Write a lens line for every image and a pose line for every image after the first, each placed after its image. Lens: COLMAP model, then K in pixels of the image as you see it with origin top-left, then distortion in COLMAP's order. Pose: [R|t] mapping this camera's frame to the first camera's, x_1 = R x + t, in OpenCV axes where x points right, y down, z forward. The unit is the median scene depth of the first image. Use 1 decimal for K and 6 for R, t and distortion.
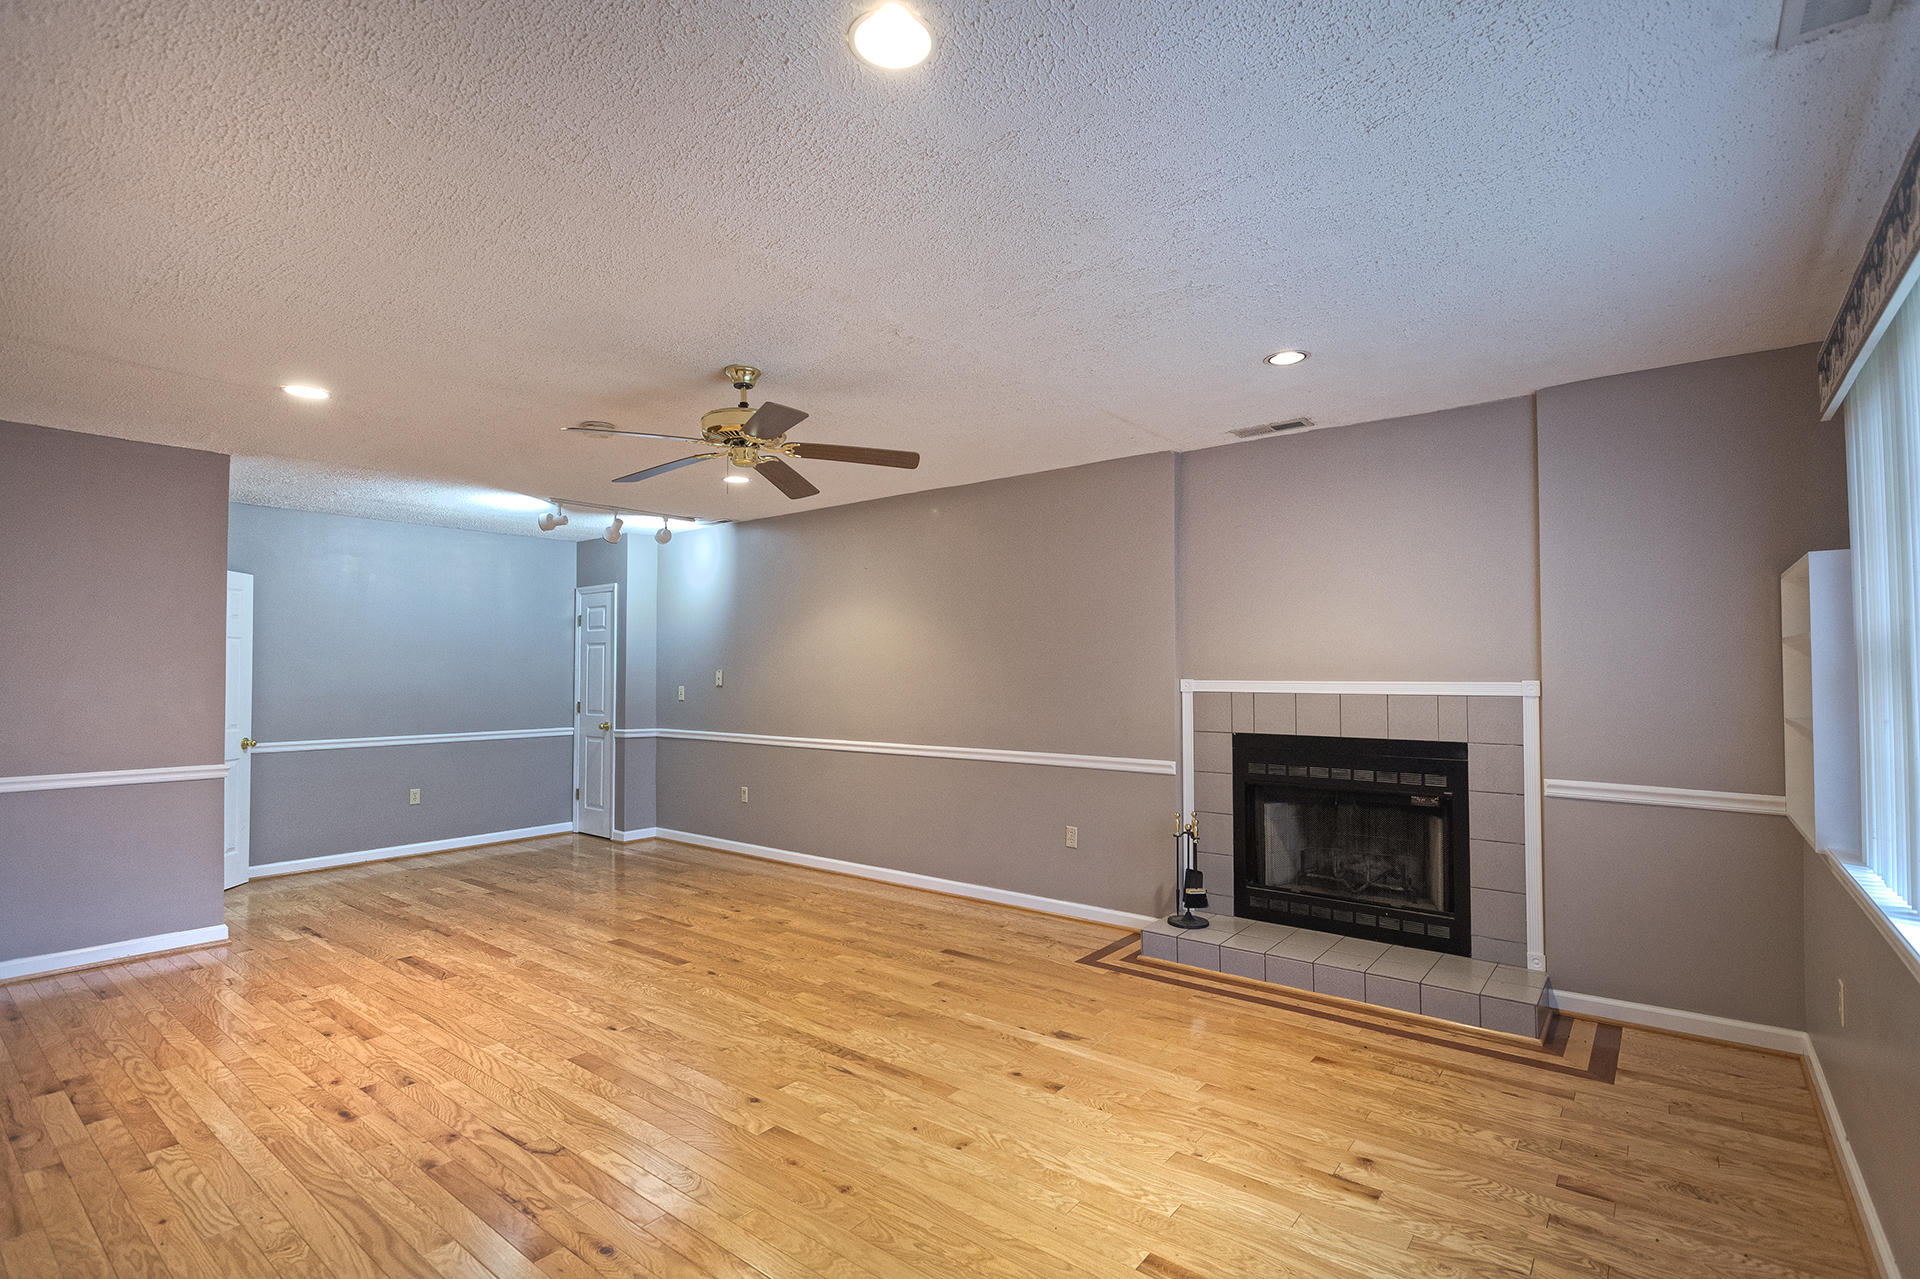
lens RADIAL K [[904.5, 0, 949.8], [0, 904.5, 637.6], [0, 0, 1]] dist [0.000522, -0.000249]
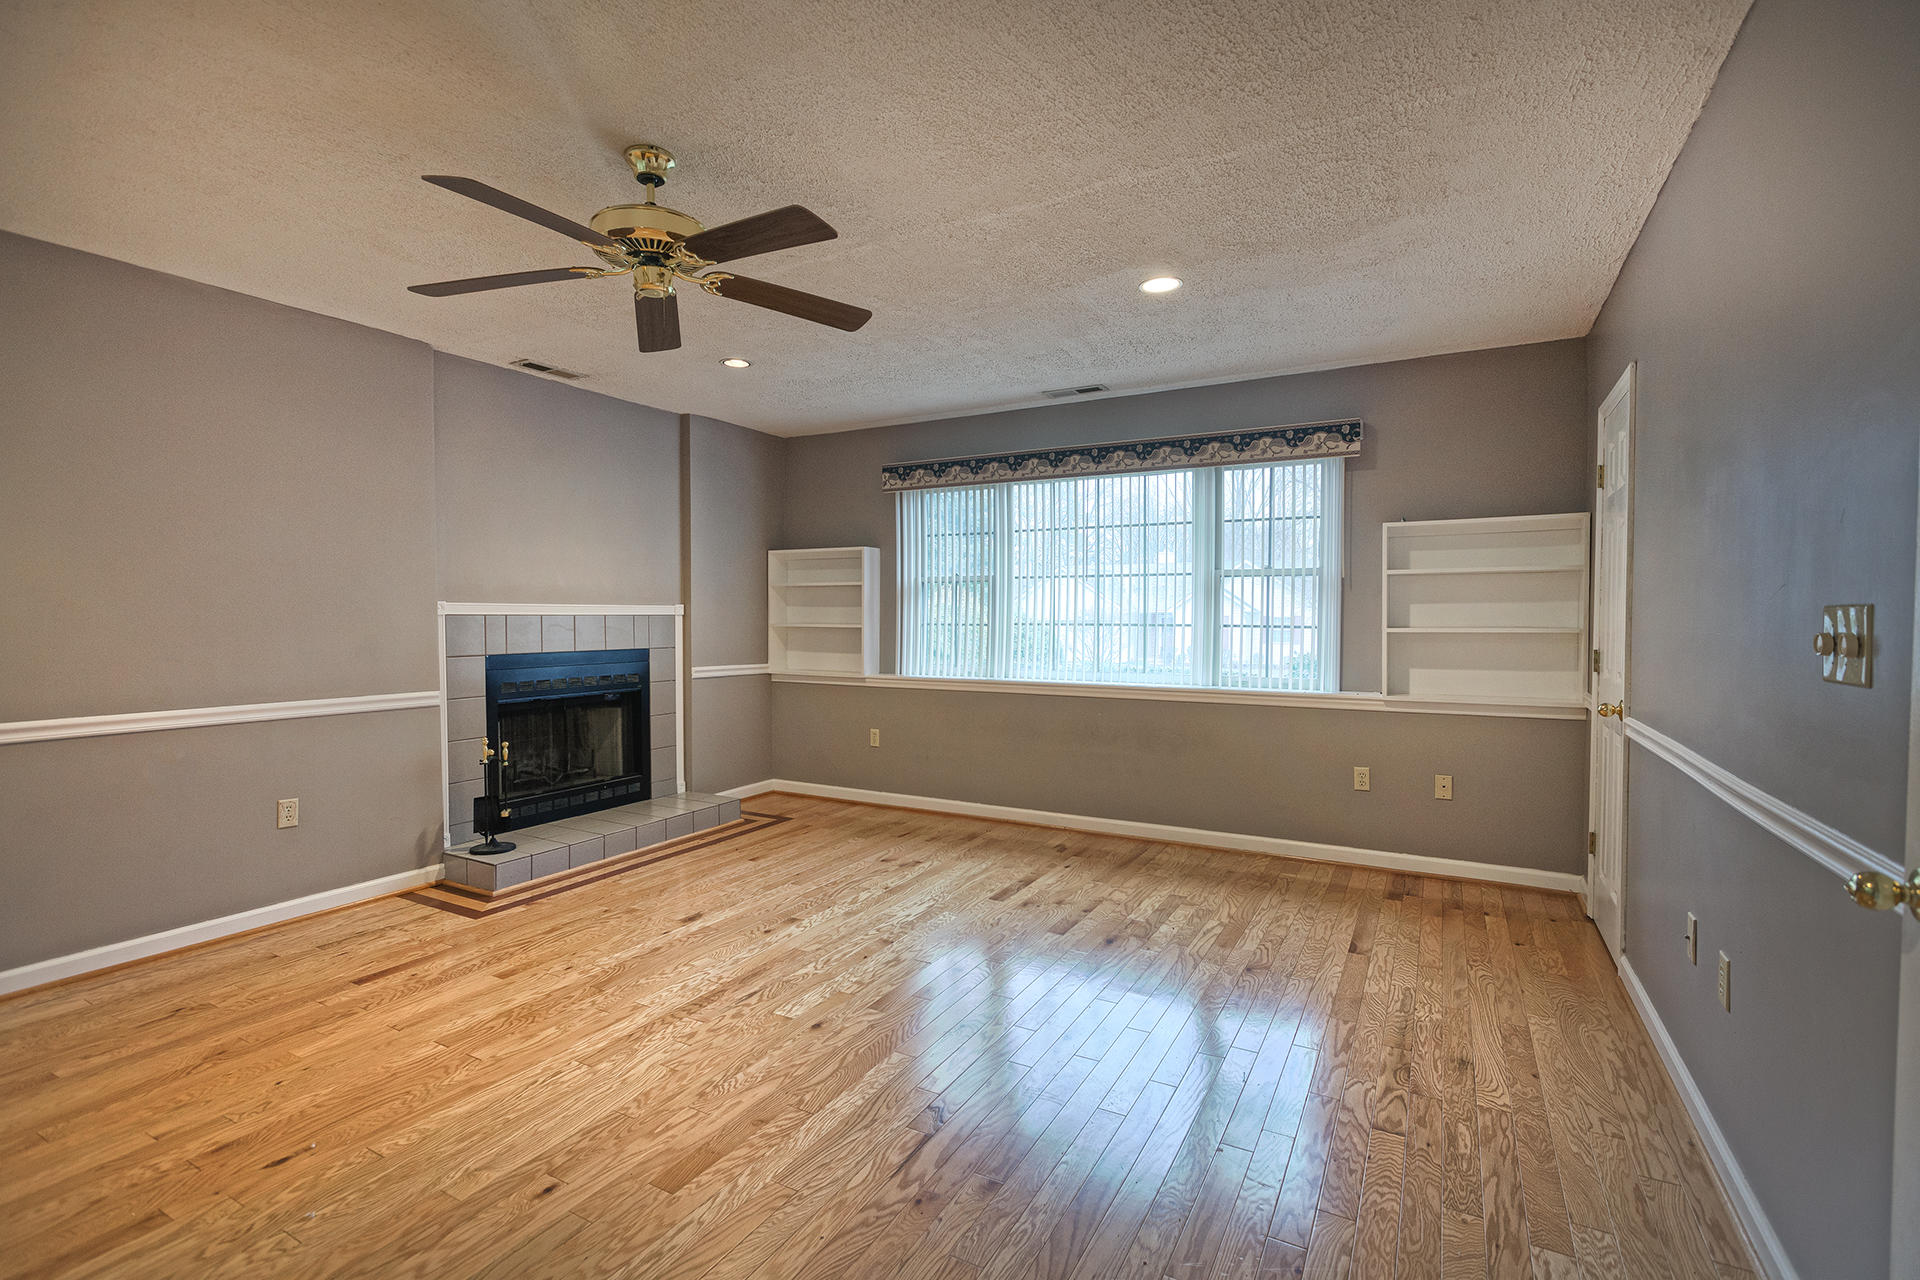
lens RADIAL K [[904.5, 0, 949.8], [0, 904.5, 638.1], [0, 0, 1]] dist [0.000522, -0.000249]
pose [[-0.178545, -0.021596, 0.983695, -0.890637], [-0.037782, 0.999172, 0.015078, 0.061333], [-0.983206, -0.034474, -0.179213, 0.793714]]
